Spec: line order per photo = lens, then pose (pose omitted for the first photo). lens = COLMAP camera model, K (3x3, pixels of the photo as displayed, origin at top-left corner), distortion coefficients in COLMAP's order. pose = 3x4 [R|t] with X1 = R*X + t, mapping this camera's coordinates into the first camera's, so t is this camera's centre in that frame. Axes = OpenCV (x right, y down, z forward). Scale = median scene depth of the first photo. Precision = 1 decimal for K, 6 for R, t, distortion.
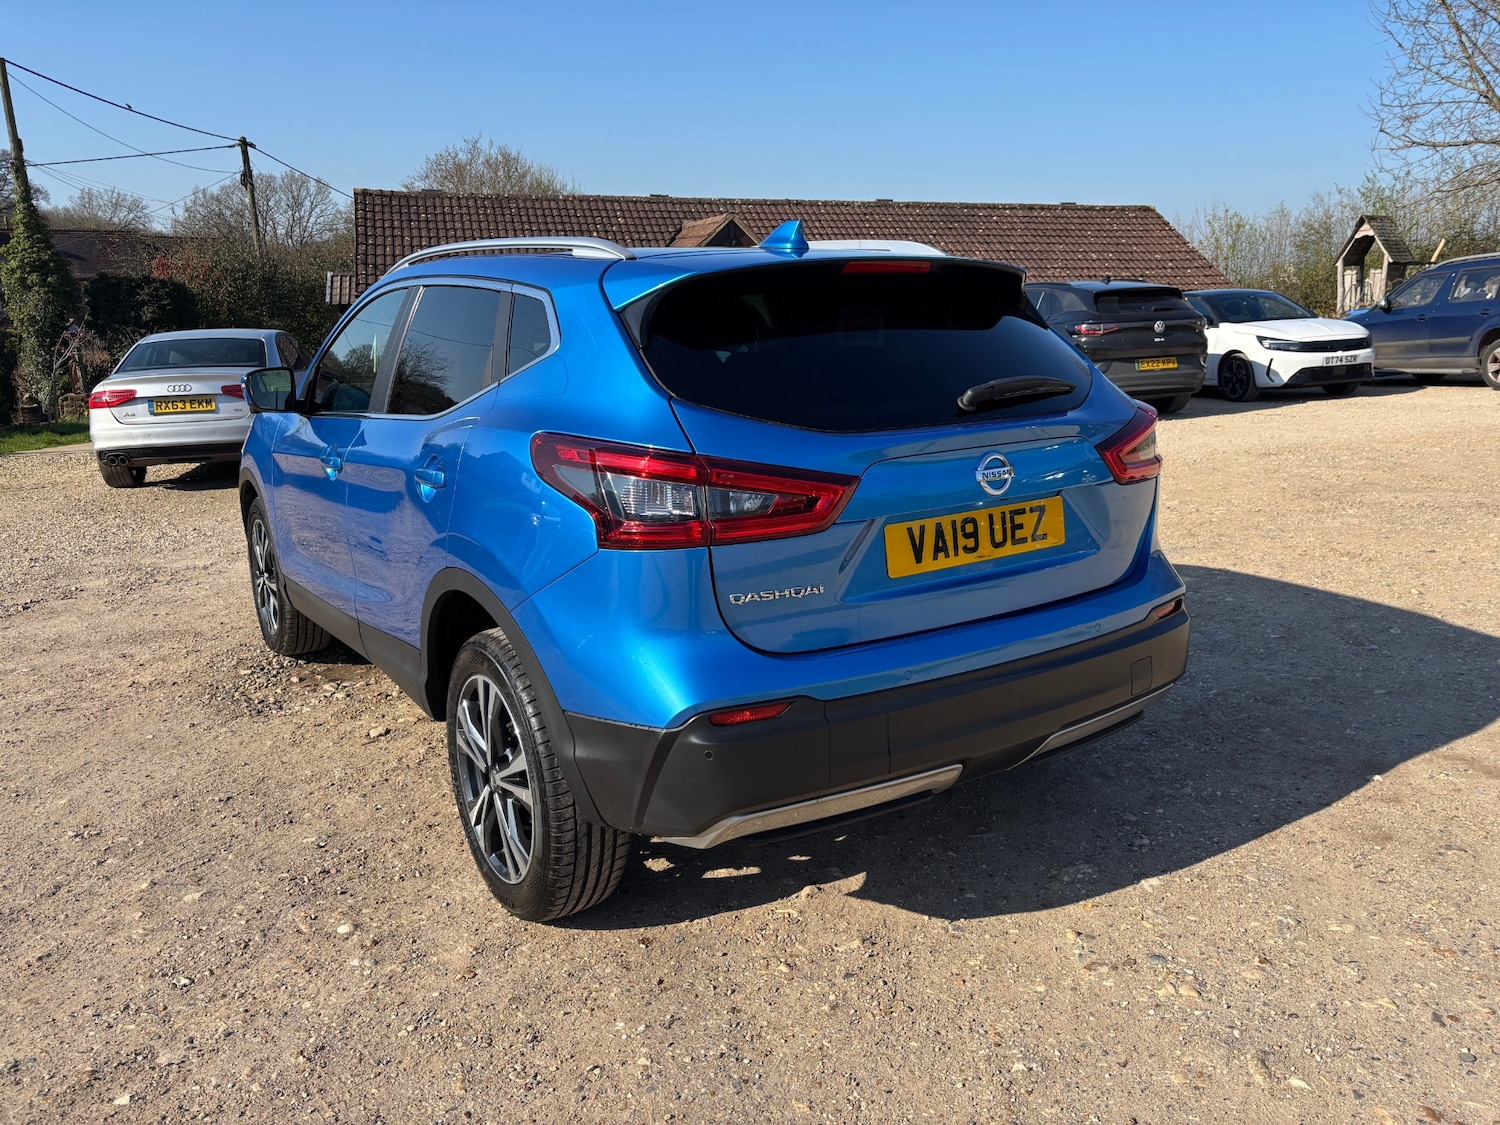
lens RADIAL K [[1134.6, 0, 747.8], [0, 1134.6, 545.6], [0, 0, 1]] dist [0.043394, -0.043364]
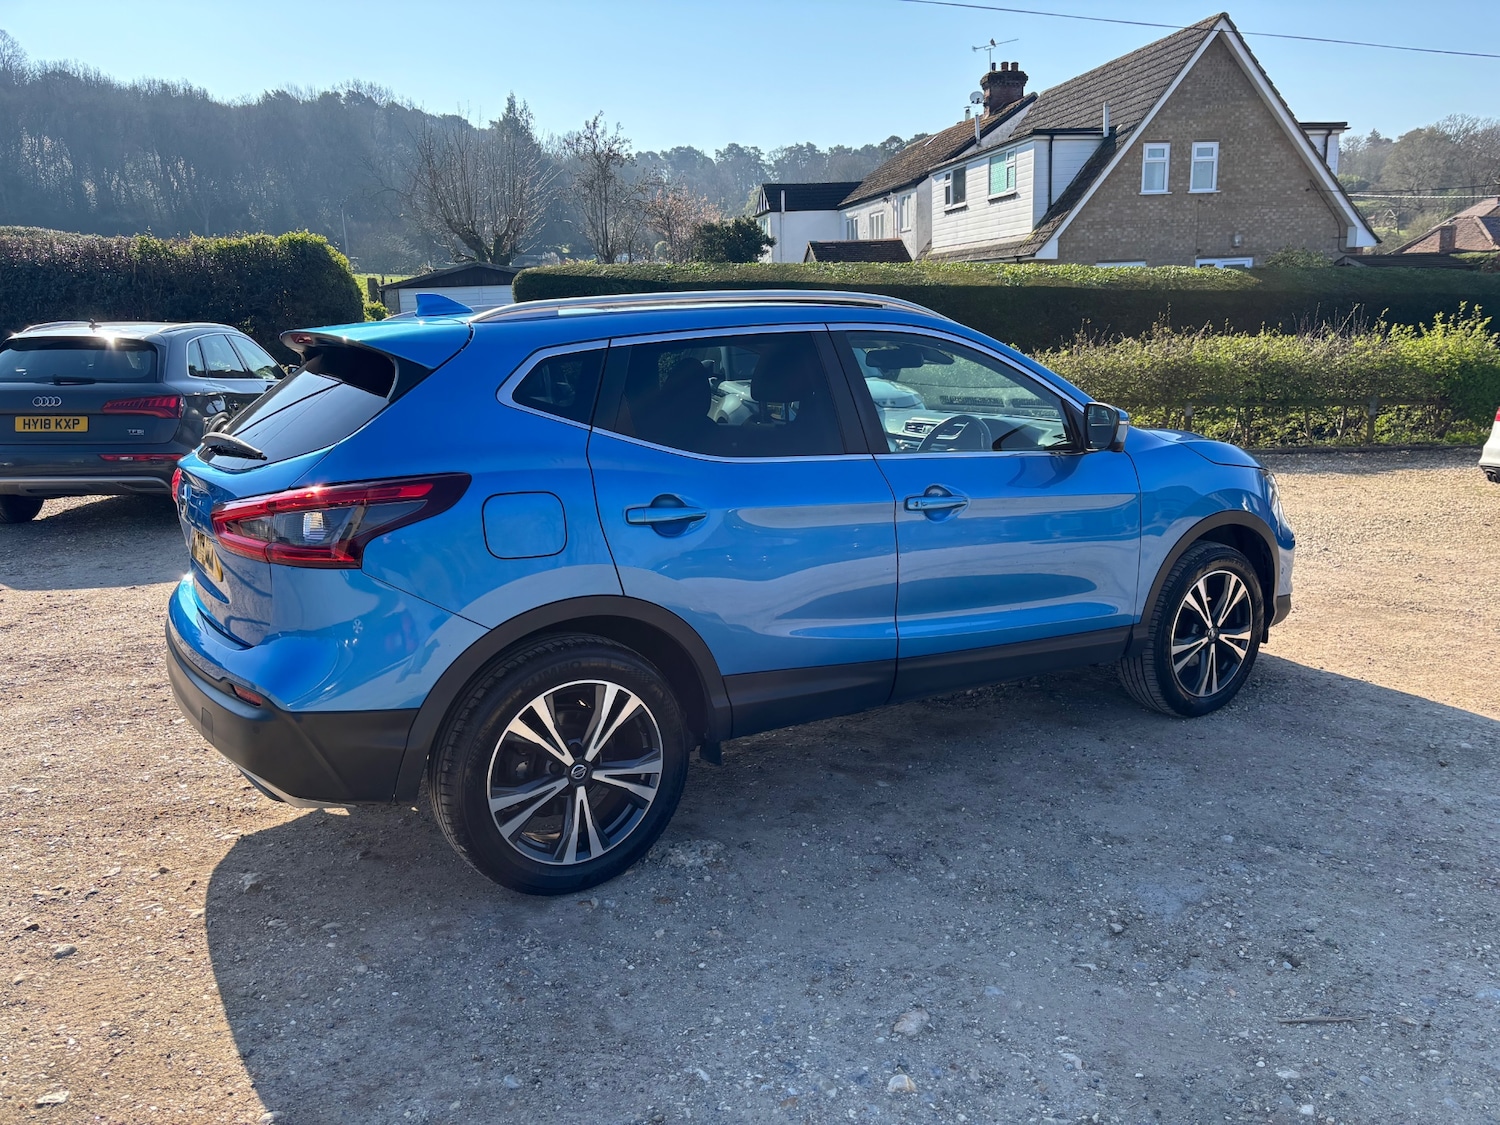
lens RADIAL K [[1134.6, 0, 762.6], [0, 1134.6, 567.4], [0, 0, 1]] dist [0.043394, -0.043364]
pose [[-0.001508, 0.230047, -0.973178, 1.219593], [-0.192607, 0.954891, 0.226022, -0.334230], [0.981275, 0.187782, 0.042869, 1.297247]]
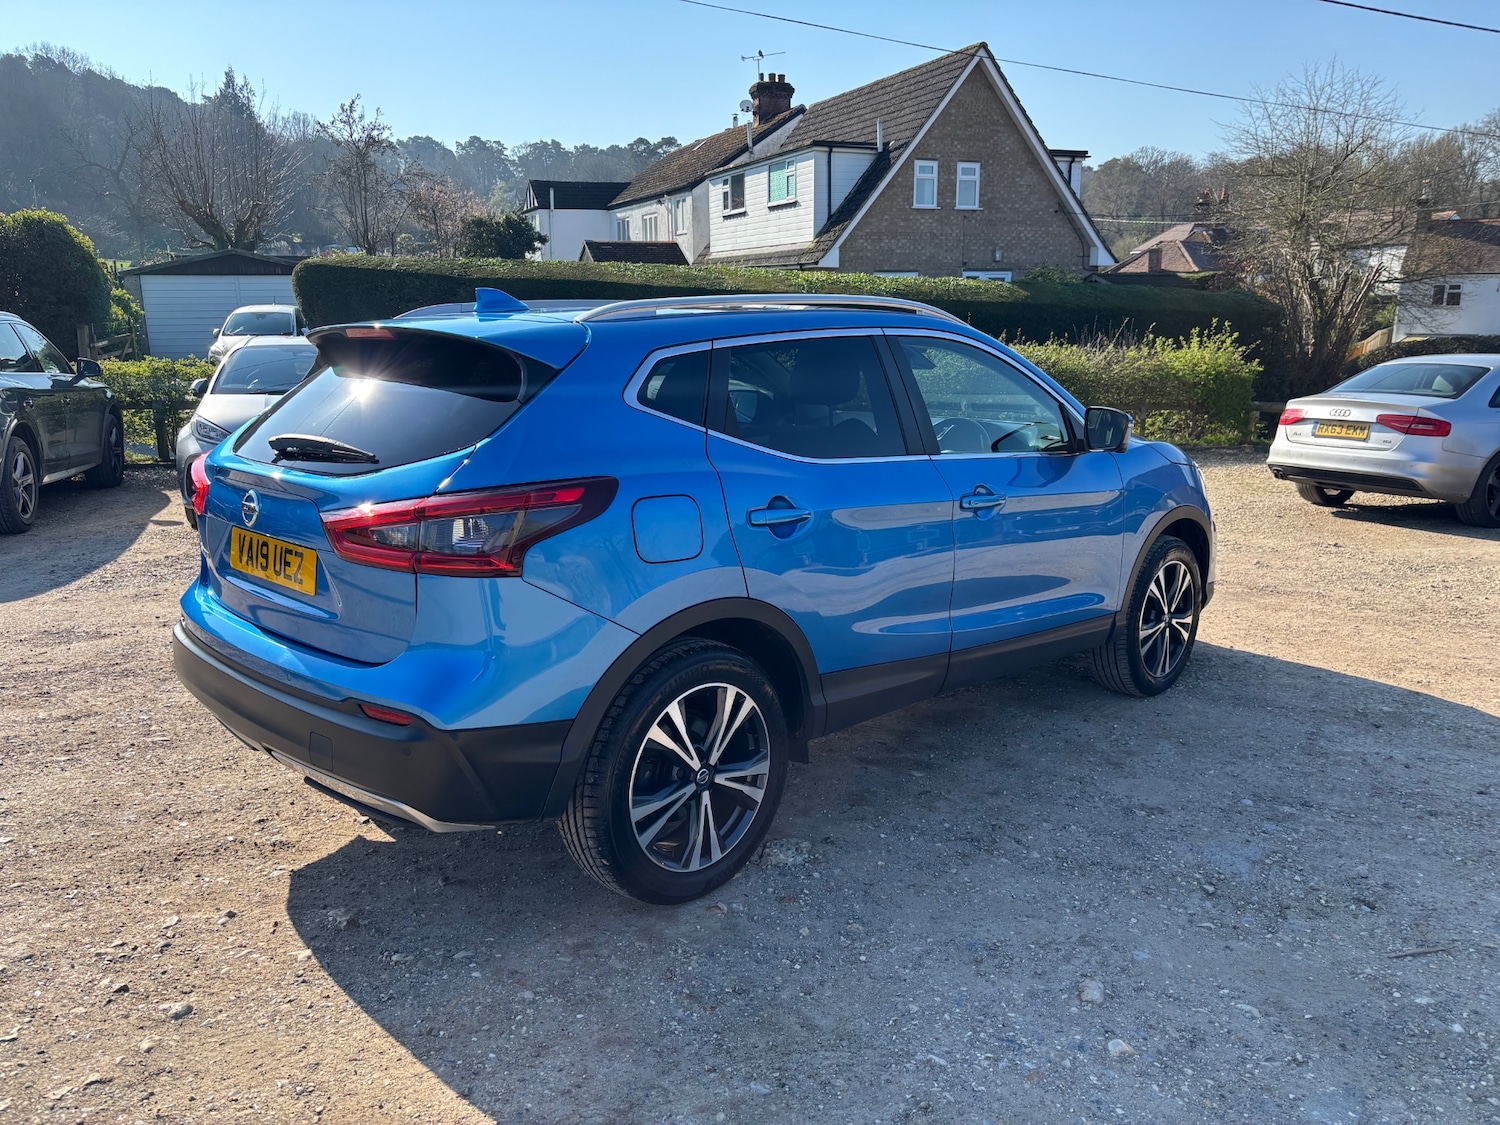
lens RADIAL K [[1134.6, 0, 758.0], [0, 1134.6, 565.0], [0, 0, 1]] dist [0.043394, -0.043364]
pose [[0.207996, 0.224749, -0.951959, 1.199055], [-0.212689, 0.960349, 0.180258, -0.271024], [0.954726, 0.164978, 0.247550, 0.983910]]
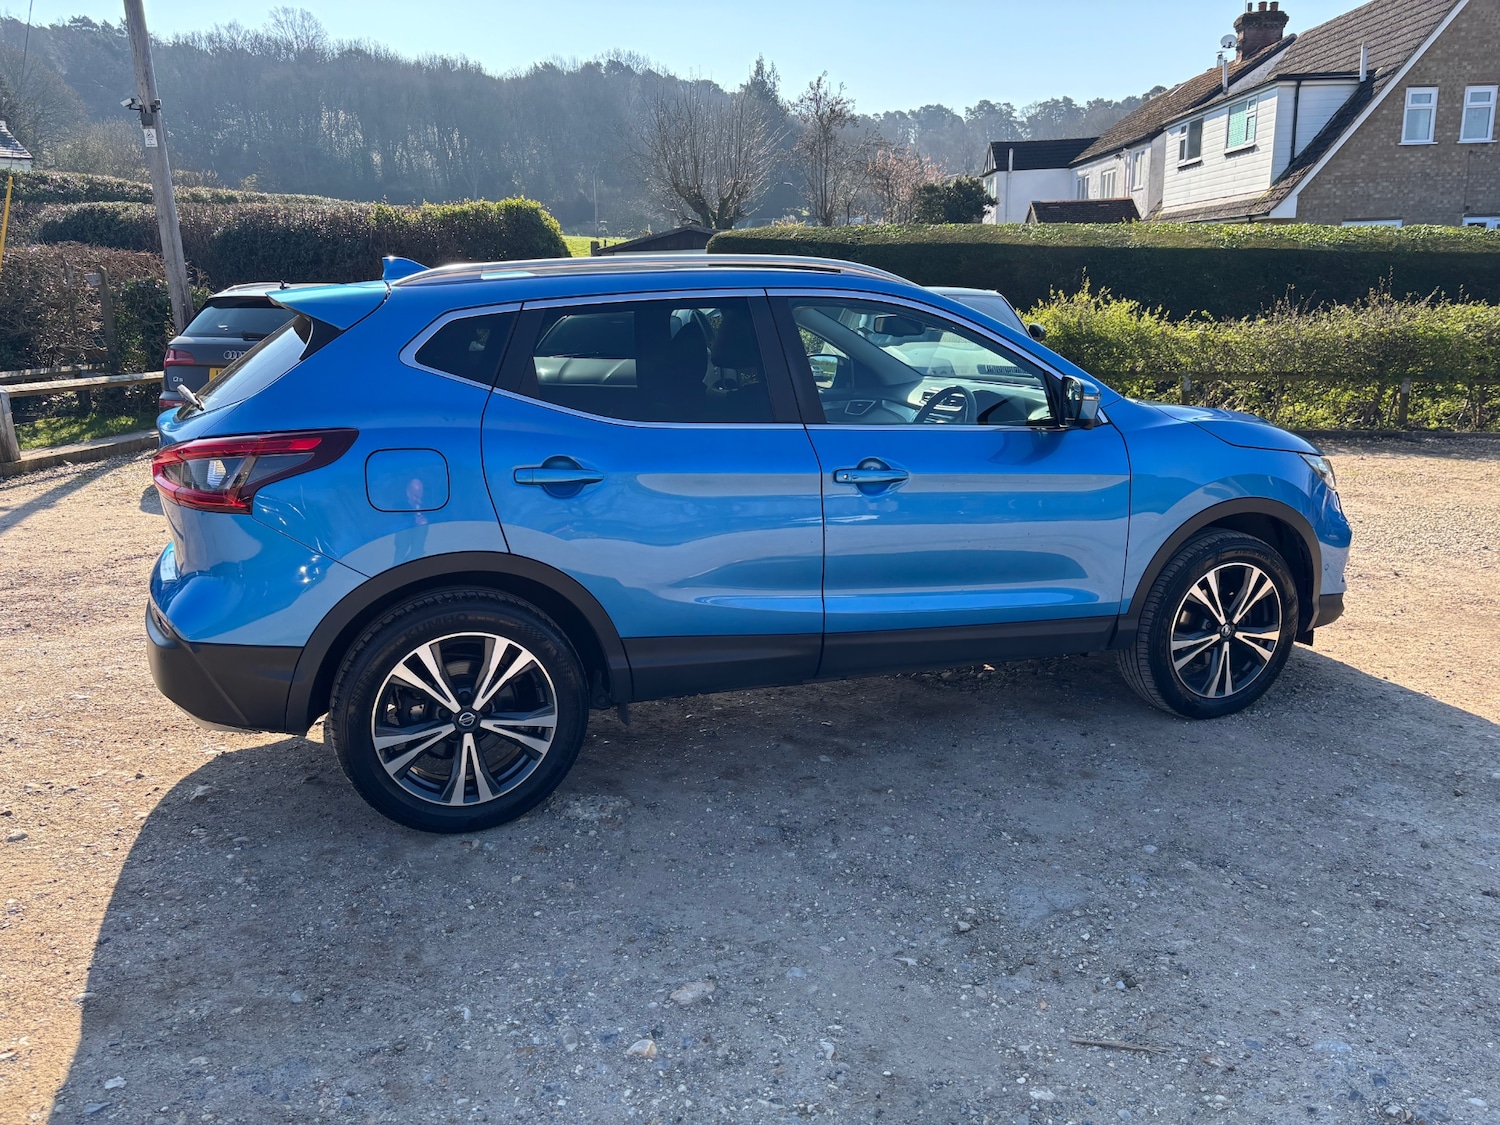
lens RADIAL K [[1134.6, 0, 756.3], [0, 1134.6, 569.1], [0, 0, 1]] dist [0.043394, -0.043364]
pose [[-0.210270, 0.254930, -0.943821, 1.185066], [-0.190183, 0.936295, 0.295267, -0.394807], [0.958967, 0.241584, -0.148391, 1.594048]]
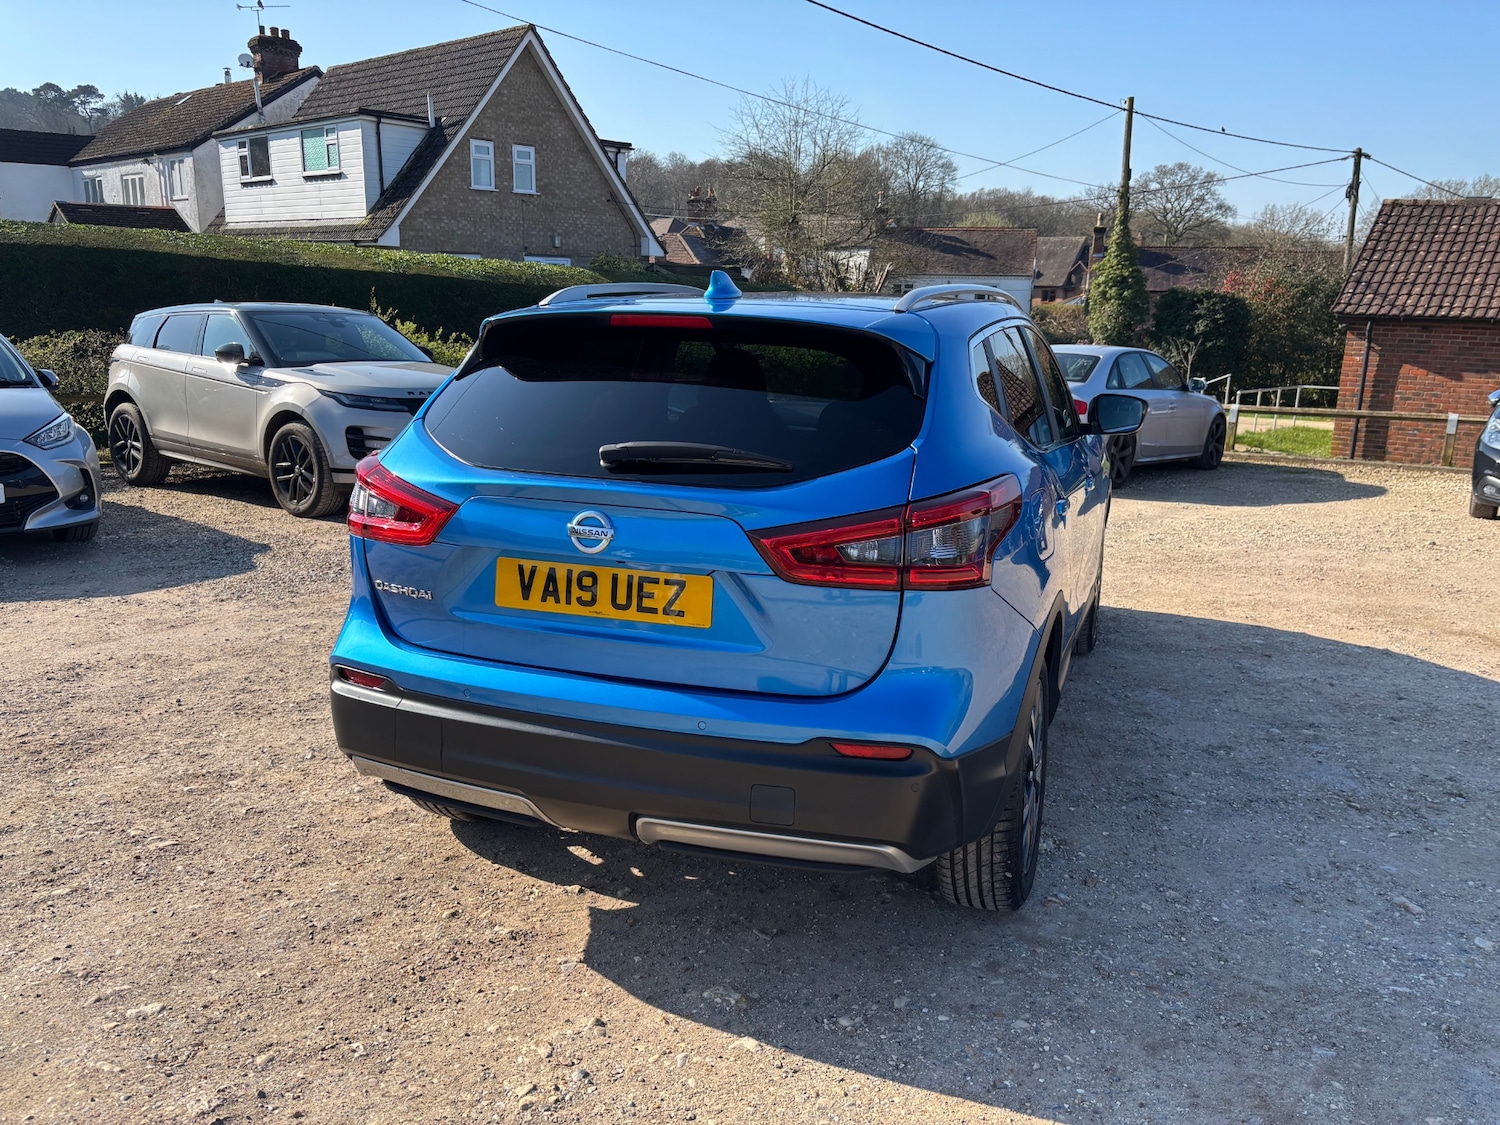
lens RADIAL K [[1134.6, 0, 749.4], [0, 1134.6, 563.6], [0, 0, 1]] dist [0.043394, -0.043364]
pose [[0.598042, 0.203568, -0.775181, 0.865307], [-0.199846, 0.974531, 0.101740, -0.132635], [0.776149, 0.094072, 0.623492, 0.393082]]
